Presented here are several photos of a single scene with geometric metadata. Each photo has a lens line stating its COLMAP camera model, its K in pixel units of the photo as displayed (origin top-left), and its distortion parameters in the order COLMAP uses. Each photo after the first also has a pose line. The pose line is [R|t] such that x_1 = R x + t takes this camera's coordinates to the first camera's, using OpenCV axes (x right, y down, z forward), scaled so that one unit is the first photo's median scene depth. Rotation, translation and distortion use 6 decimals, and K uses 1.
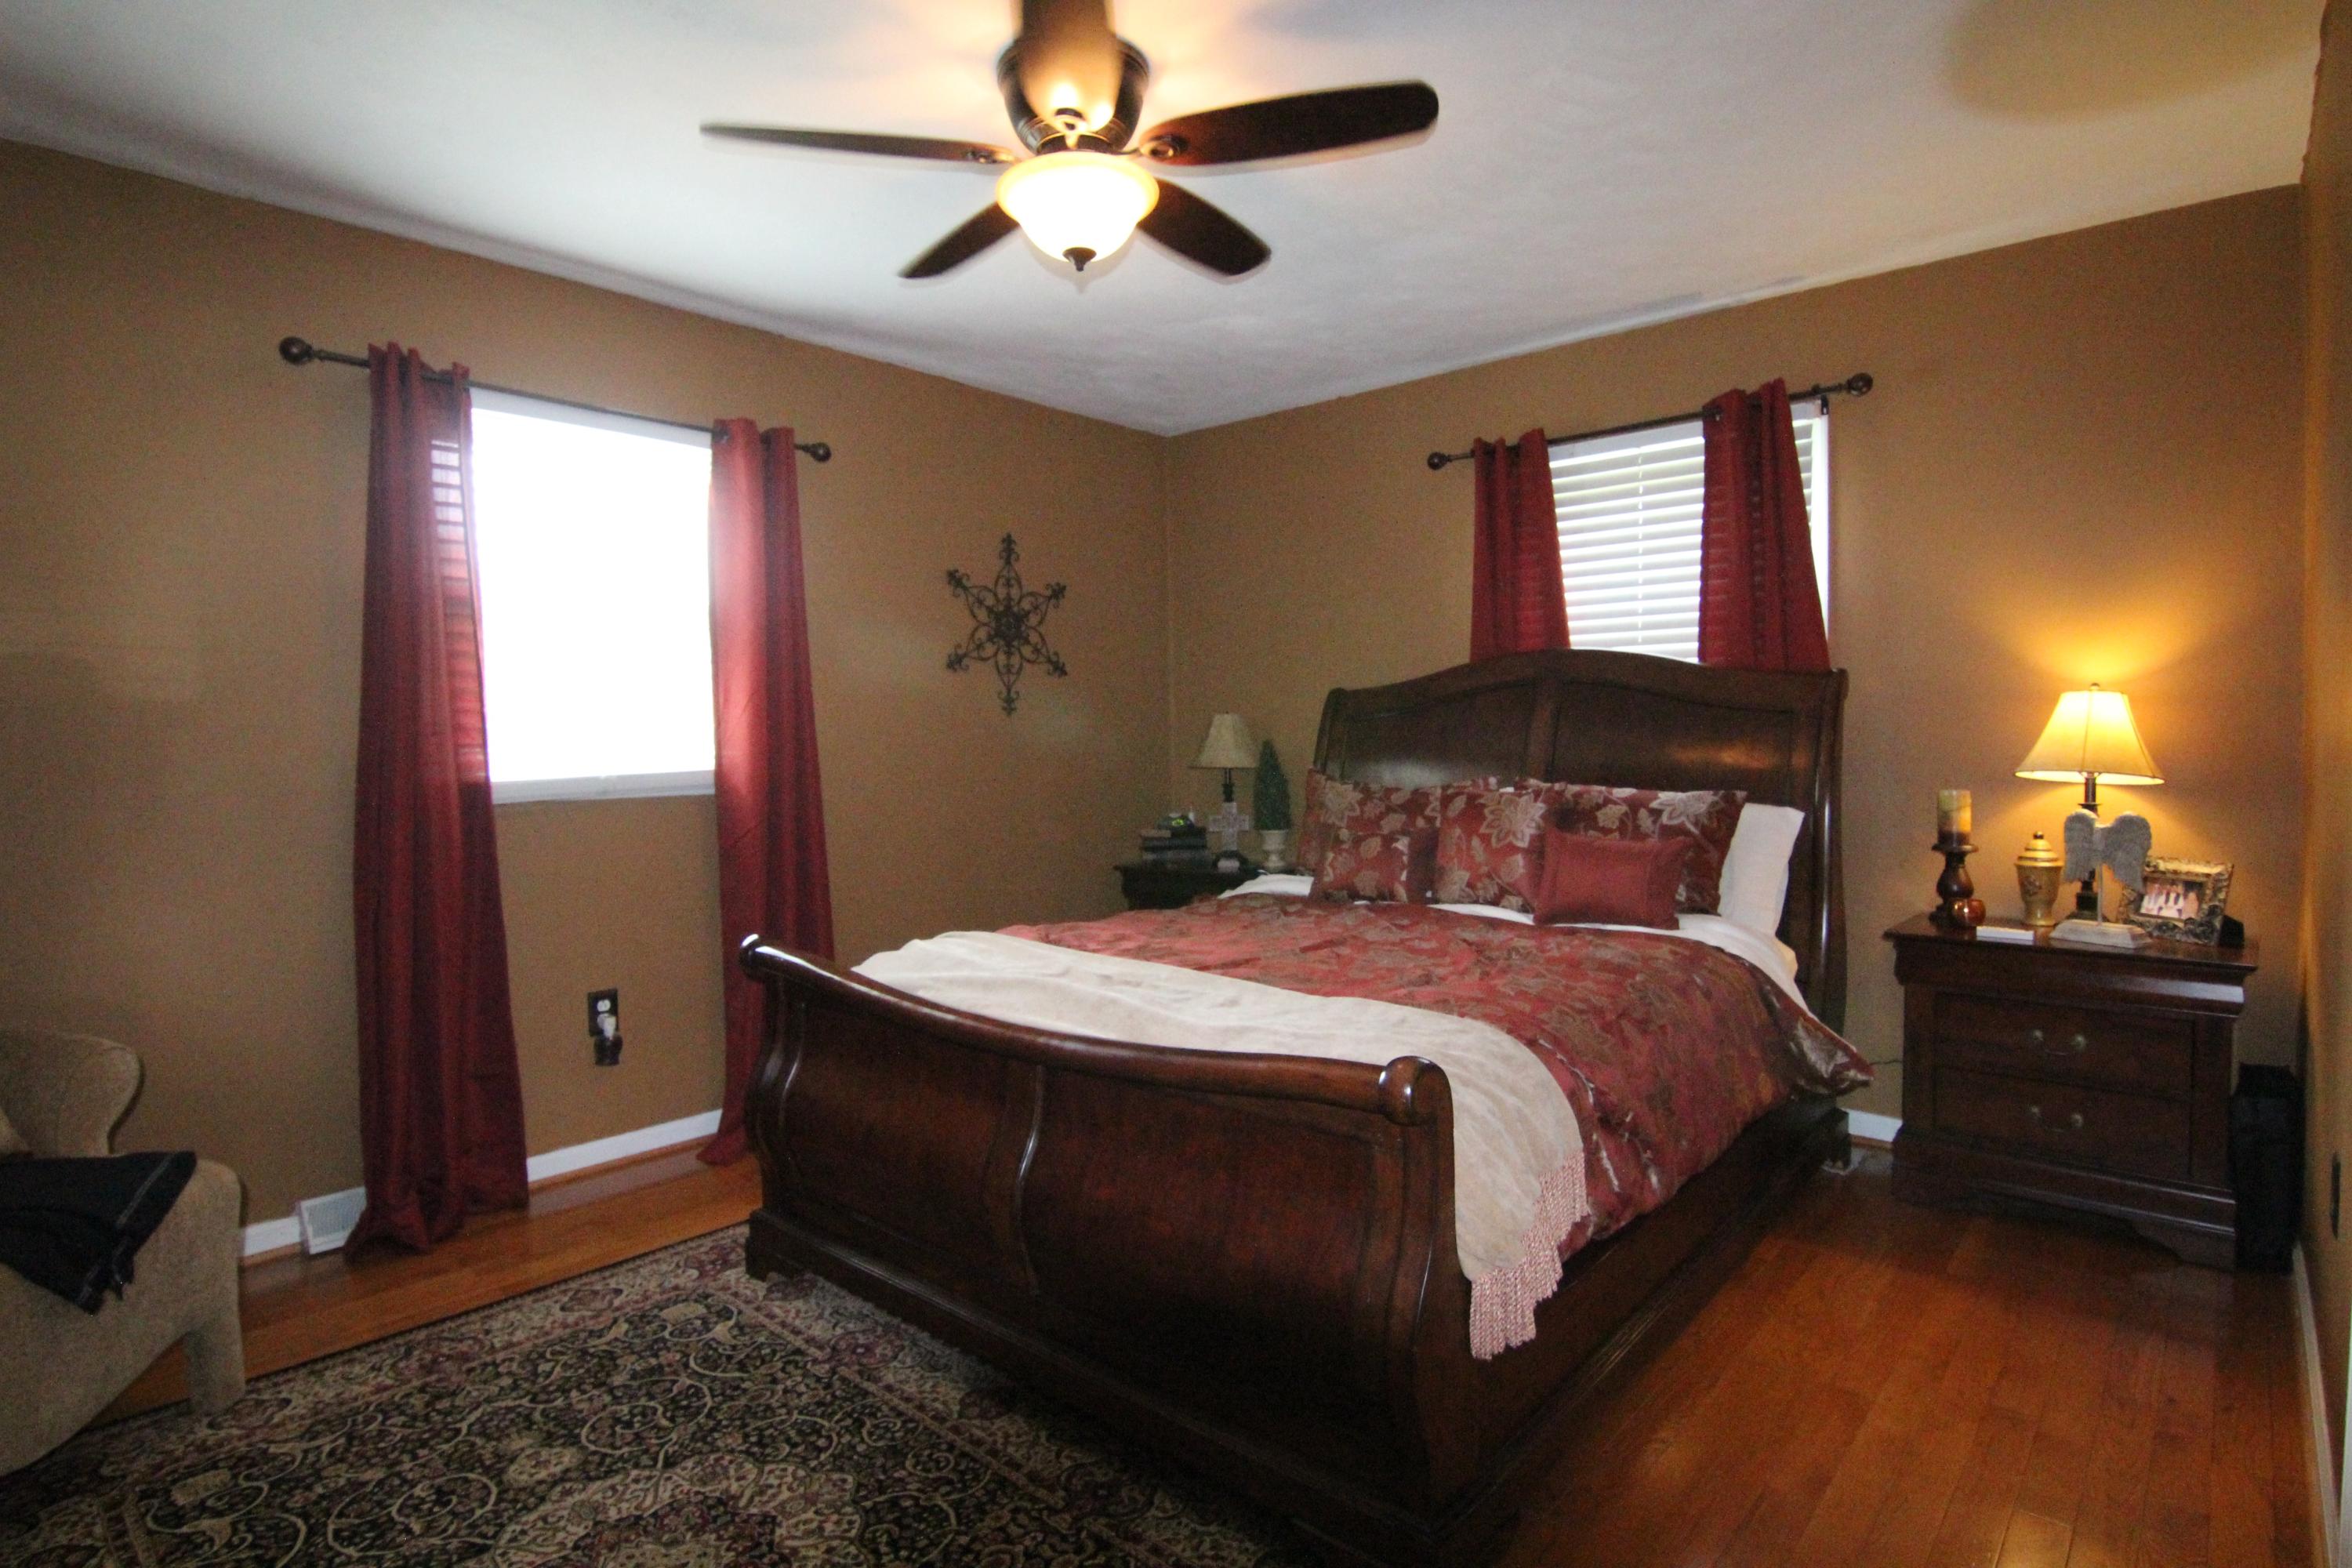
lens RADIAL K [[1198.1, 0, 1175.2], [0, 1198.1, 772.0], [0, 0, 1]] dist [0.003304, -0.018145]
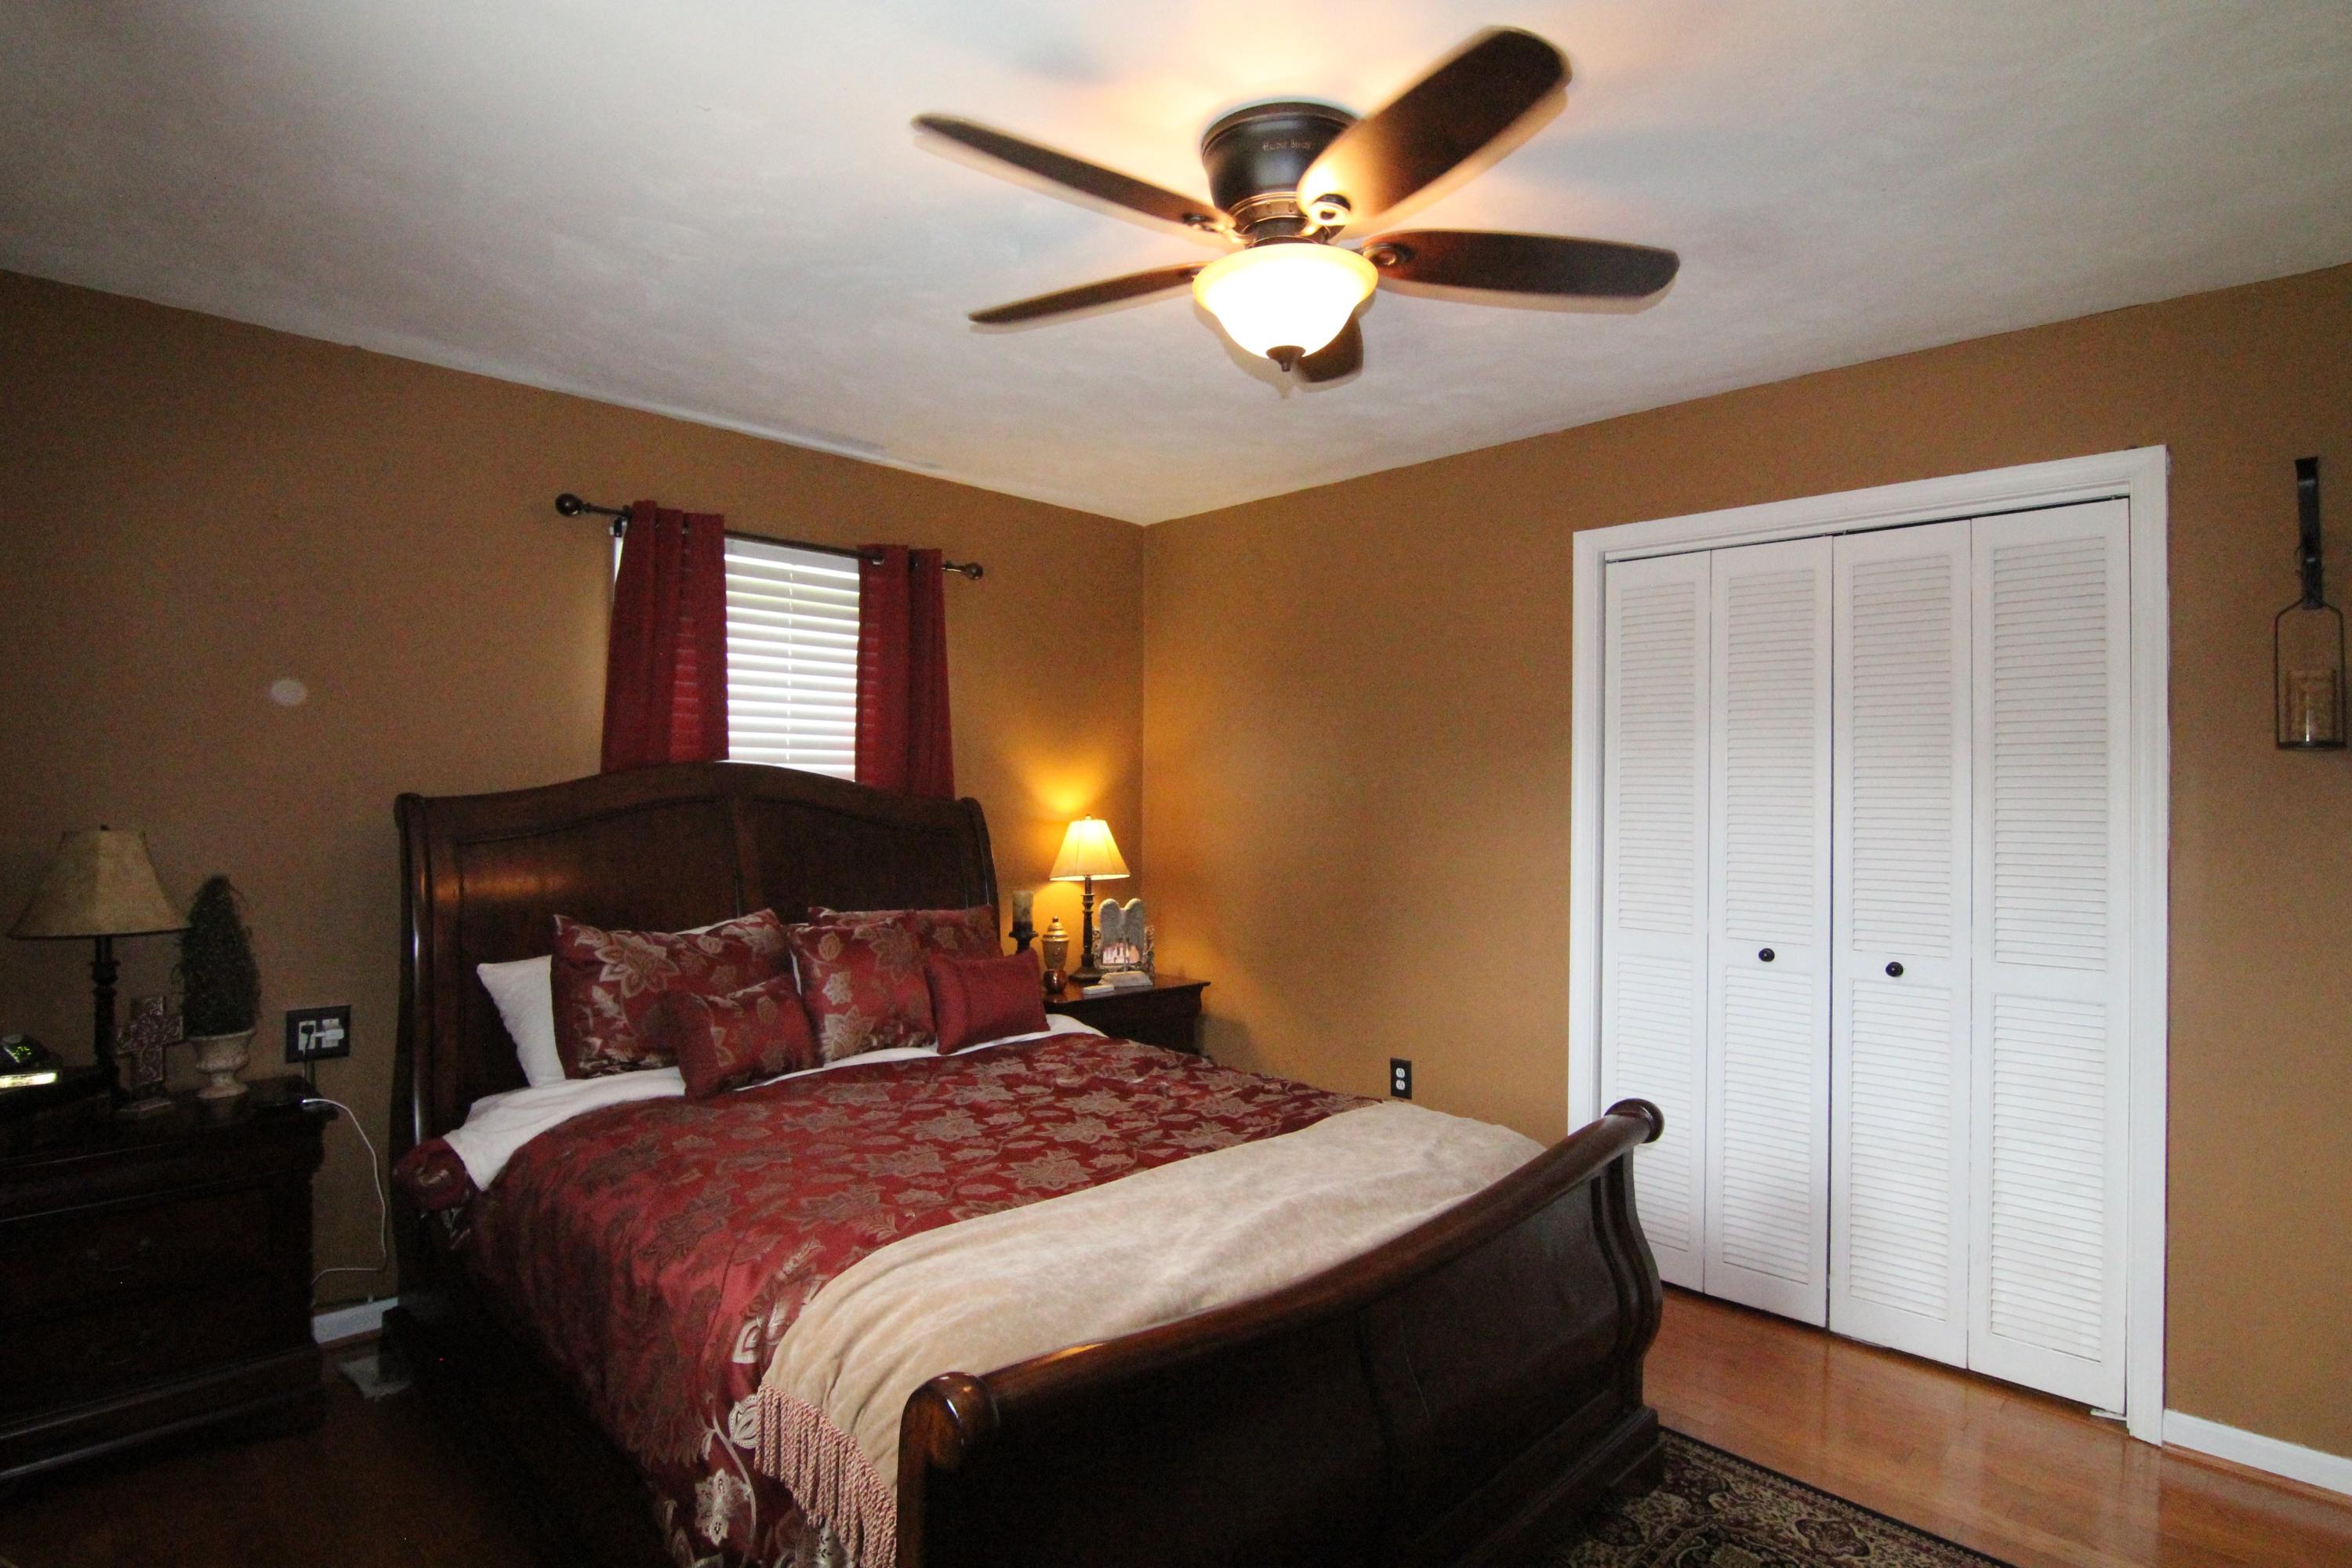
lens RADIAL K [[1198.1, 0, 1175.2], [0, 1198.1, 772.0], [0, 0, 1]] dist [0.003304, -0.018145]
pose [[0.061325, 0.029183, 0.997691, -0.574071], [0.021351, 0.999305, -0.030543, -0.062255], [-0.997889, 0.023175, 0.060660, 0.628256]]
